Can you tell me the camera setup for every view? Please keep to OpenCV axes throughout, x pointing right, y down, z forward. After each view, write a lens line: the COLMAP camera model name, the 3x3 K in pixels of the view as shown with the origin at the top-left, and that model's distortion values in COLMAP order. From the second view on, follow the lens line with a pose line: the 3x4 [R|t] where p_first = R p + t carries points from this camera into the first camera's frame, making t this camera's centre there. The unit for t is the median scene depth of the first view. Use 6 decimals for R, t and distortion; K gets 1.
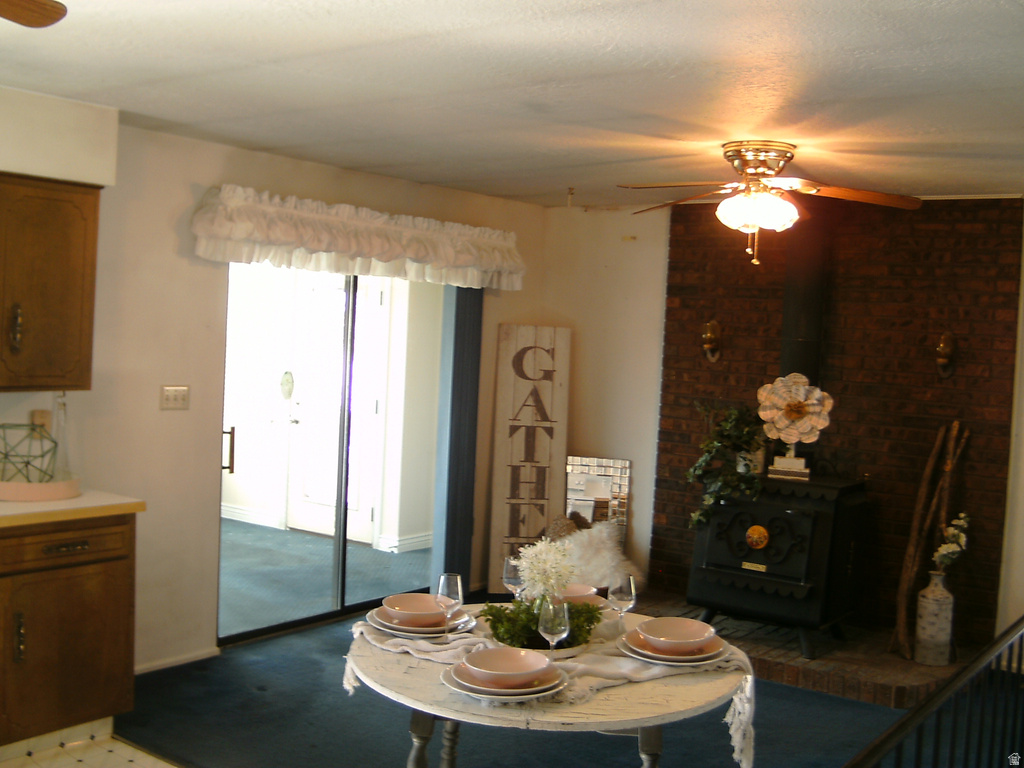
lens RADIAL K [[1185.3, 0, 443.8], [0, 1185.3, 387.7], [0, 0, 1]] dist [-0.106326, 0.006829]
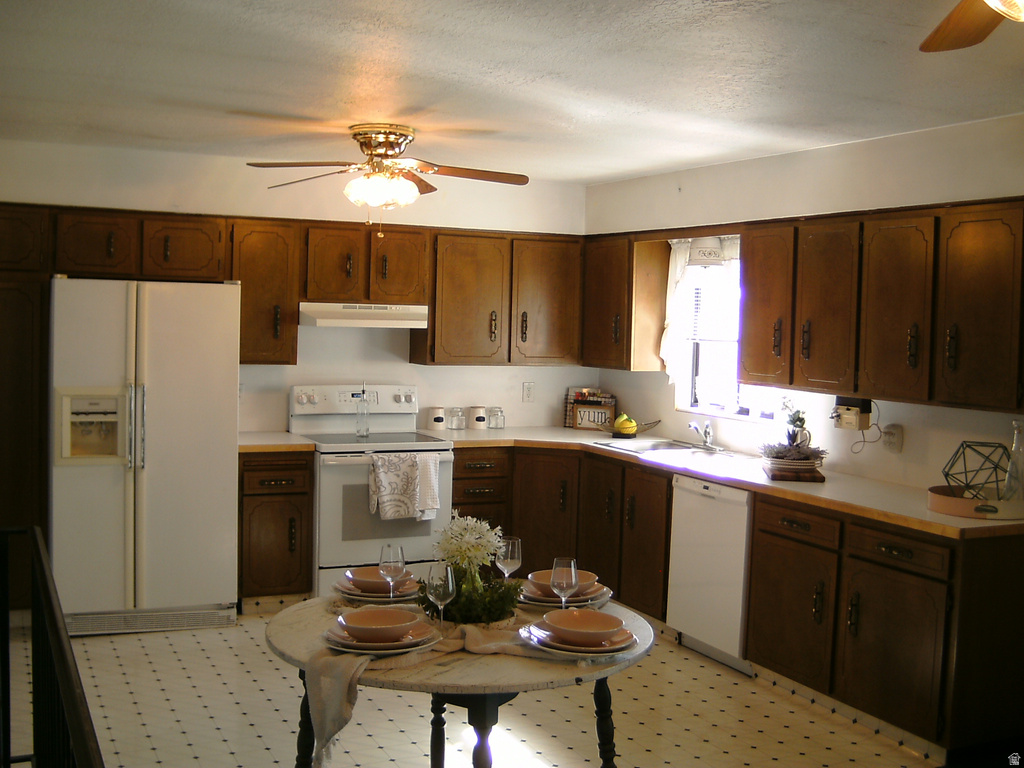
lens RADIAL K [[1102.5, 0, 512.0], [0, 1102.5, 384.0], [0, 0, 1]] dist [-0.153962, 0.126656]
pose [[-0.430083, -0.004132, -0.902780, 0.696134], [-0.086795, 0.995547, 0.036792, -0.018609], [0.898607, 0.094181, -0.428526, 1.078995]]
